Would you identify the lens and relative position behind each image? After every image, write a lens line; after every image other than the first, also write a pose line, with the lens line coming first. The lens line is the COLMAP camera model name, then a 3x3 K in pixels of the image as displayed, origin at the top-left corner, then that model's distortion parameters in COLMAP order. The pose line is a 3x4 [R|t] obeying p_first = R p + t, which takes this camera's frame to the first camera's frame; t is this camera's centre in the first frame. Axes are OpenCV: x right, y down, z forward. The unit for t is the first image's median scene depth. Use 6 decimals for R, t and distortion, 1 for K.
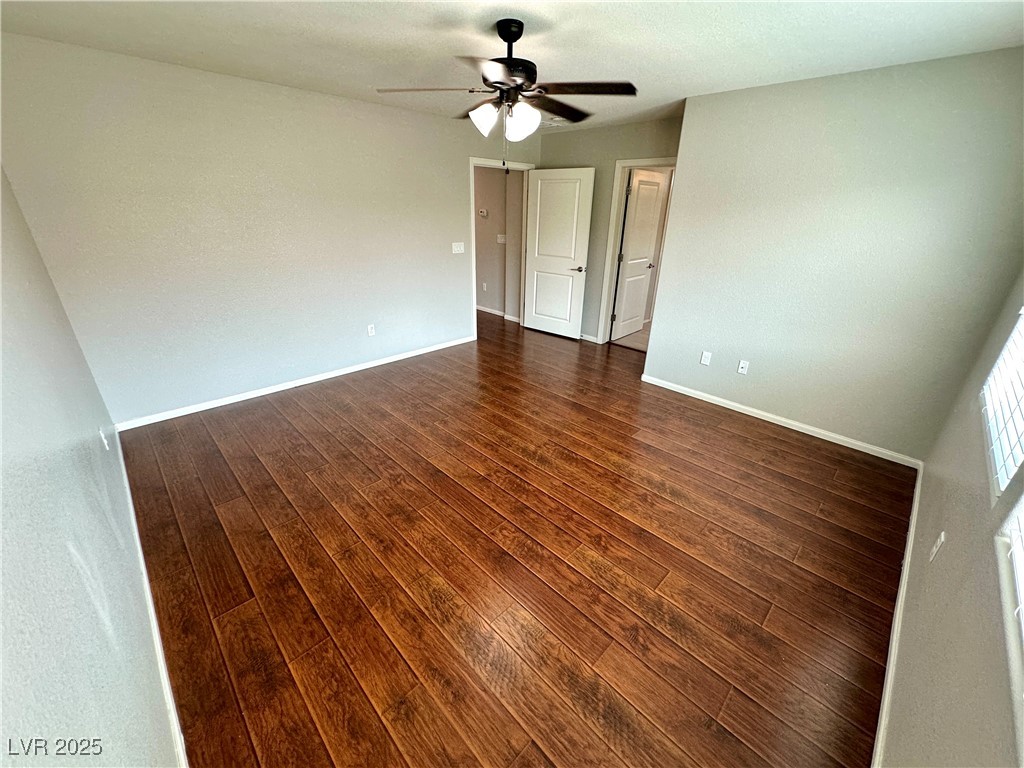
lens RADIAL K [[409.7, 0, 512.0], [0, 409.7, 384.0], [0, 0, 1]] dist [-0.003864, -0.000636]
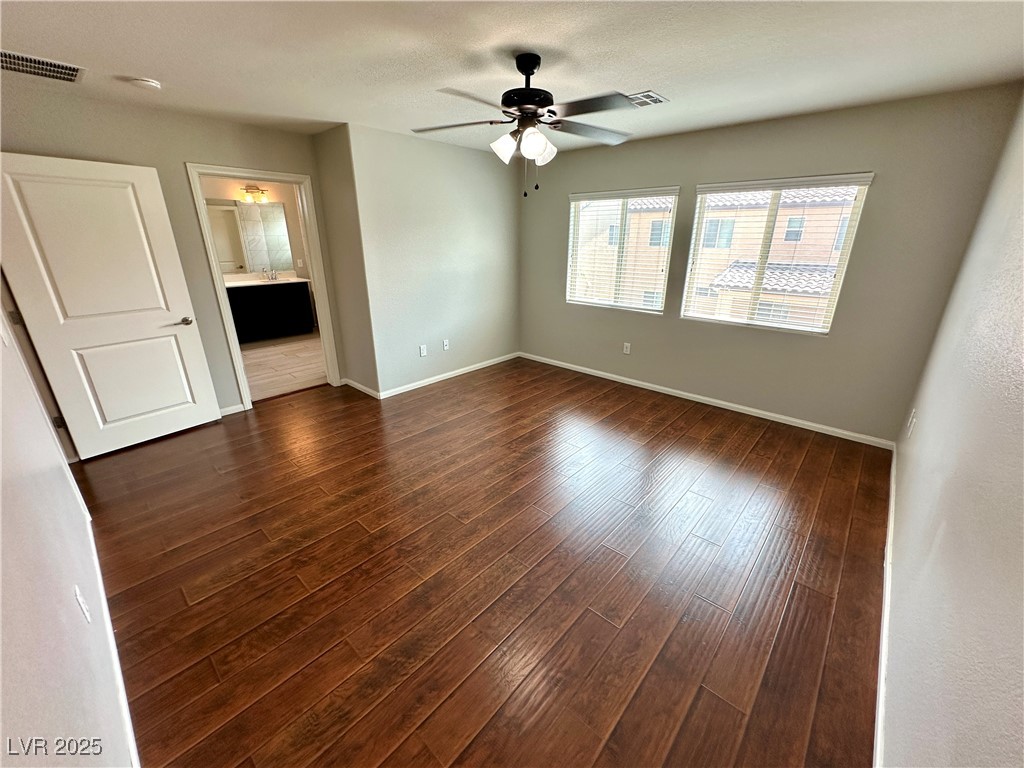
lens RADIAL K [[409.7, 0, 512.0], [0, 409.7, 384.0], [0, 0, 1]] dist [-0.003864, -0.000636]
pose [[-0.060146, -0.352712, 0.933797, -1.051063], [0.399630, 0.848738, 0.346324, -0.440691], [-0.914701, 0.394004, 0.089906, 1.046532]]
